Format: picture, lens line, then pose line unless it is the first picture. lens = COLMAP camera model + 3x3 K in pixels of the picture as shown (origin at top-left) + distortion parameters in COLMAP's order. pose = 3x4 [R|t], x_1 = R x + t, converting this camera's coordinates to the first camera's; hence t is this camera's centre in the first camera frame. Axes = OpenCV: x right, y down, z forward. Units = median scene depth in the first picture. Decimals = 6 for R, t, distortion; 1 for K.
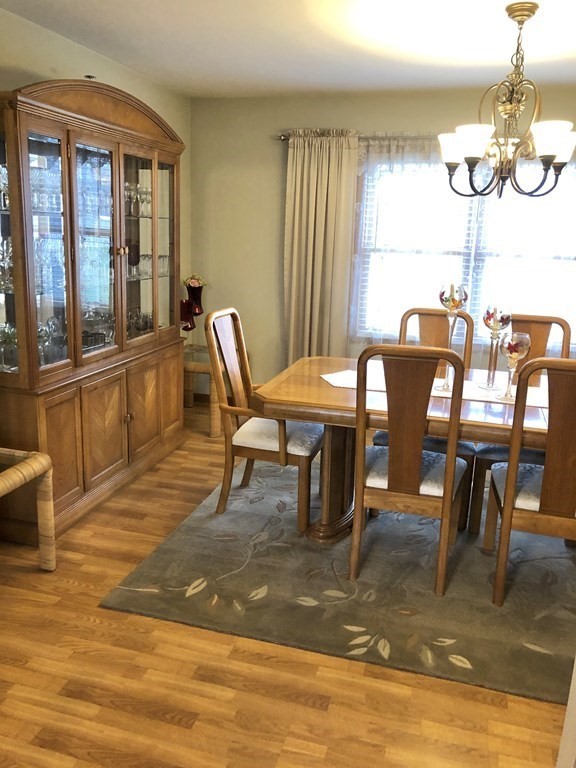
lens RADIAL K [[626.4, 0, 287.5], [0, 626.4, 384.7], [0, 0, 1]] dist [0.054121, -0.041772]
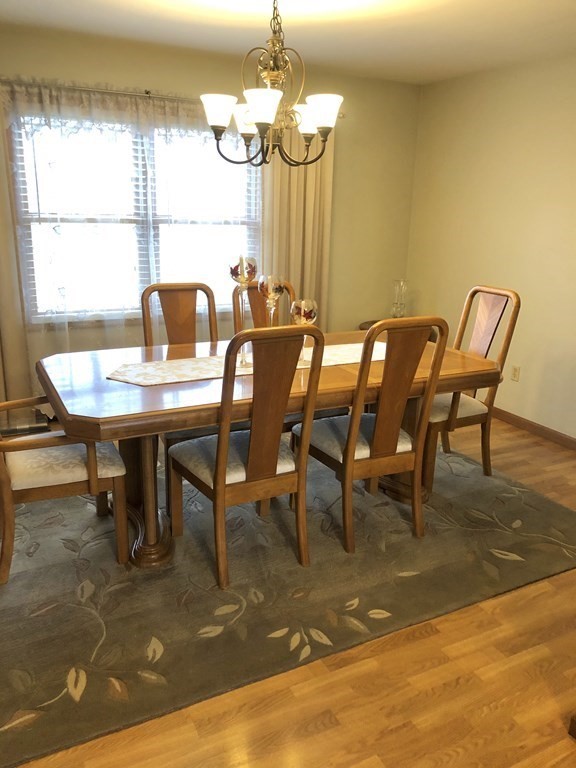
lens RADIAL K [[626.4, 0, 288.8], [0, 626.4, 385.6], [0, 0, 1]] dist [0.054121, -0.041772]
pose [[0.720721, -0.193982, 0.665531, -0.388317], [0.160171, 0.980671, 0.112382, -0.065974], [-0.674467, 0.025603, 0.737861, 0.265767]]
